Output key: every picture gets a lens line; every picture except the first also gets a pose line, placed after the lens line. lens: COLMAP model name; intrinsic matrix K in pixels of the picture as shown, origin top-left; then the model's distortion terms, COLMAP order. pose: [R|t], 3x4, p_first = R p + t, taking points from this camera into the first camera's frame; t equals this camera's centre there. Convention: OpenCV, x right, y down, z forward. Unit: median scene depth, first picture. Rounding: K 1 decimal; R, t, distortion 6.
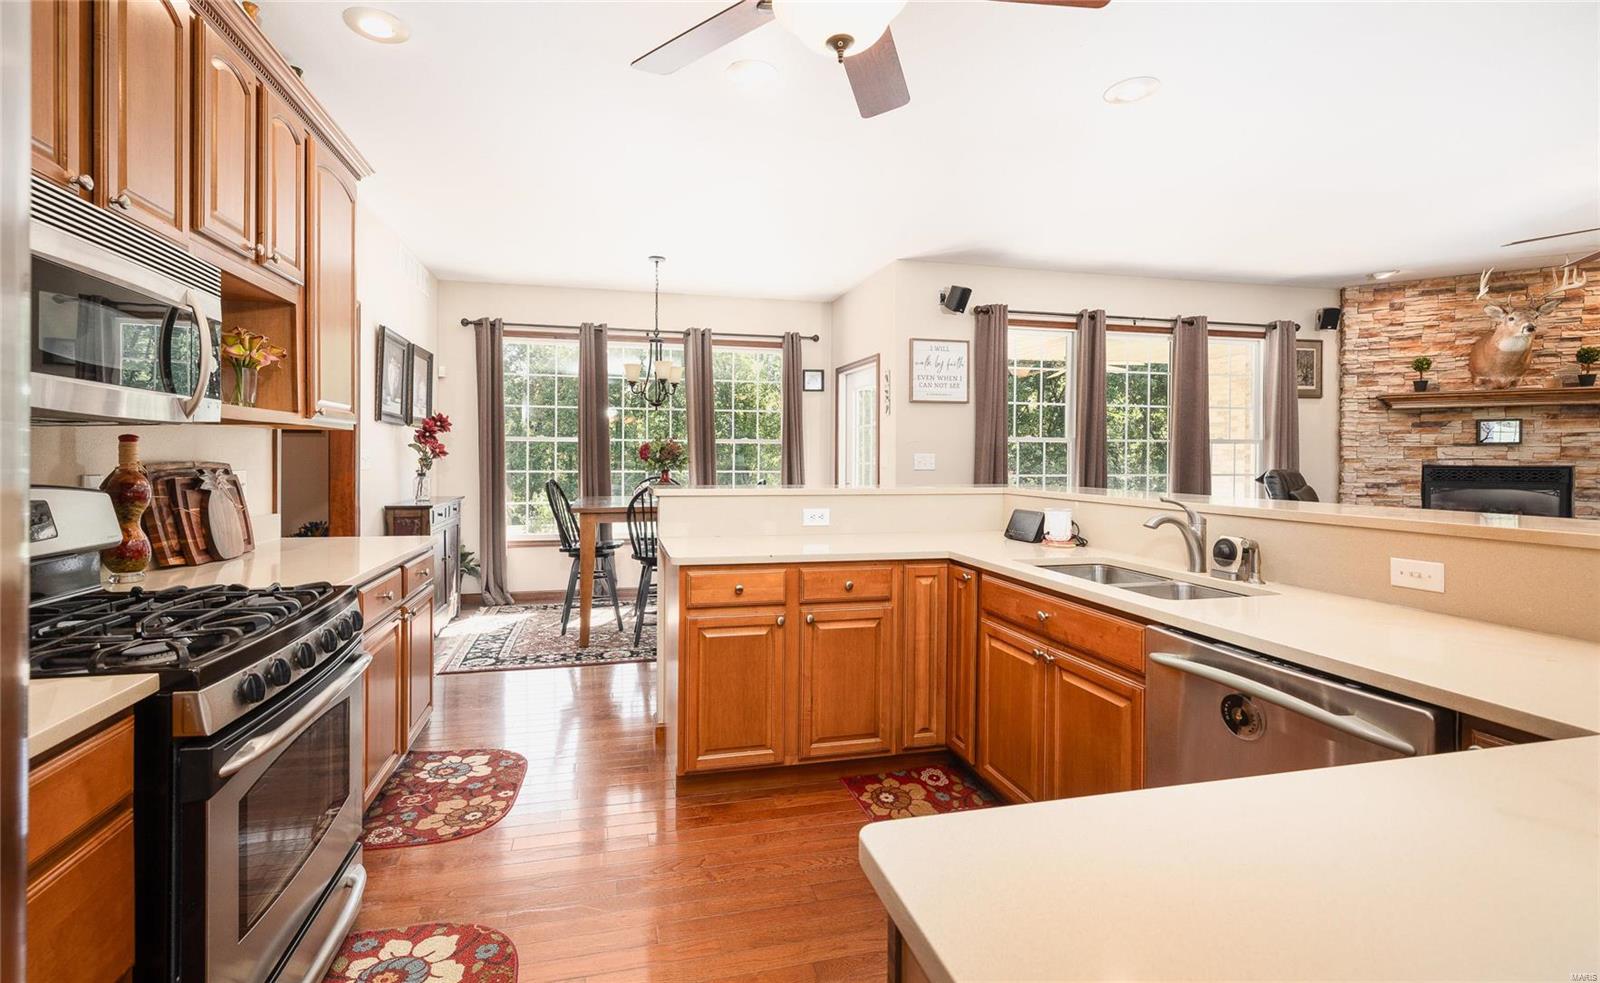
lens RADIAL K [[687.8, 0, 762.3], [0, 687.8, 458.4], [0, 0, 1]] dist [-0.001909, 0.001134]
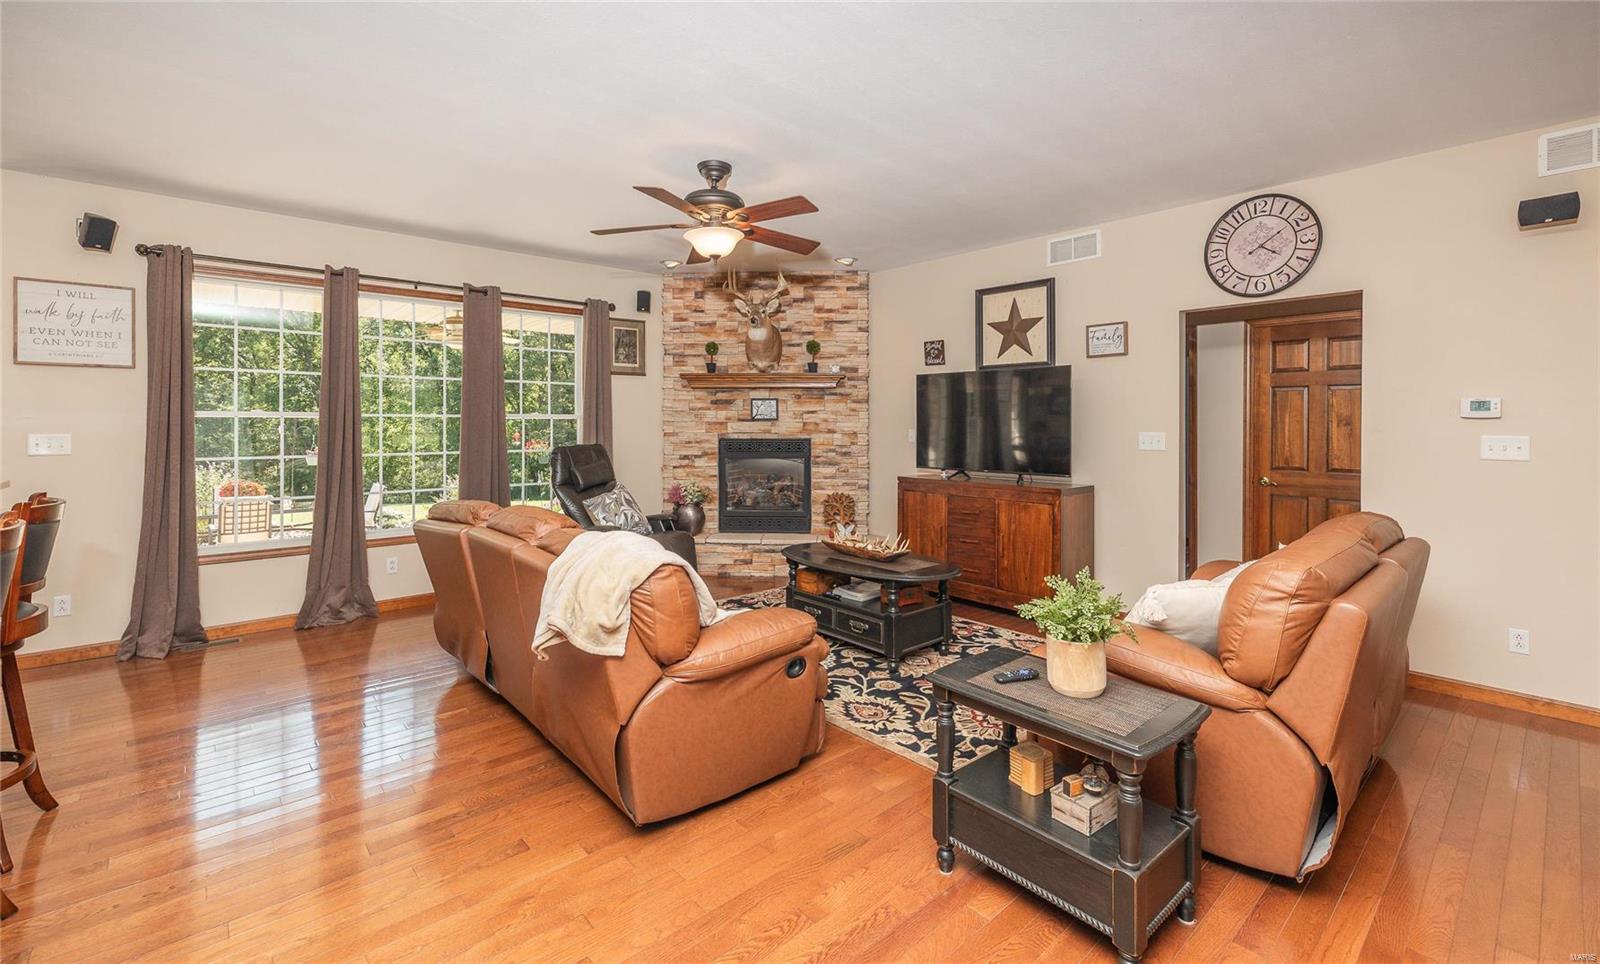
lens RADIAL K [[687.8, 0, 759.7], [0, 687.8, 428.6], [0, 0, 1]] dist [-0.001909, 0.001134]
pose [[0.883826, -0.006247, 0.467774, 0.513267], [0.009119, 0.999951, -0.003875, -0.001201], [-0.467727, 0.007691, 0.883839, -0.022486]]
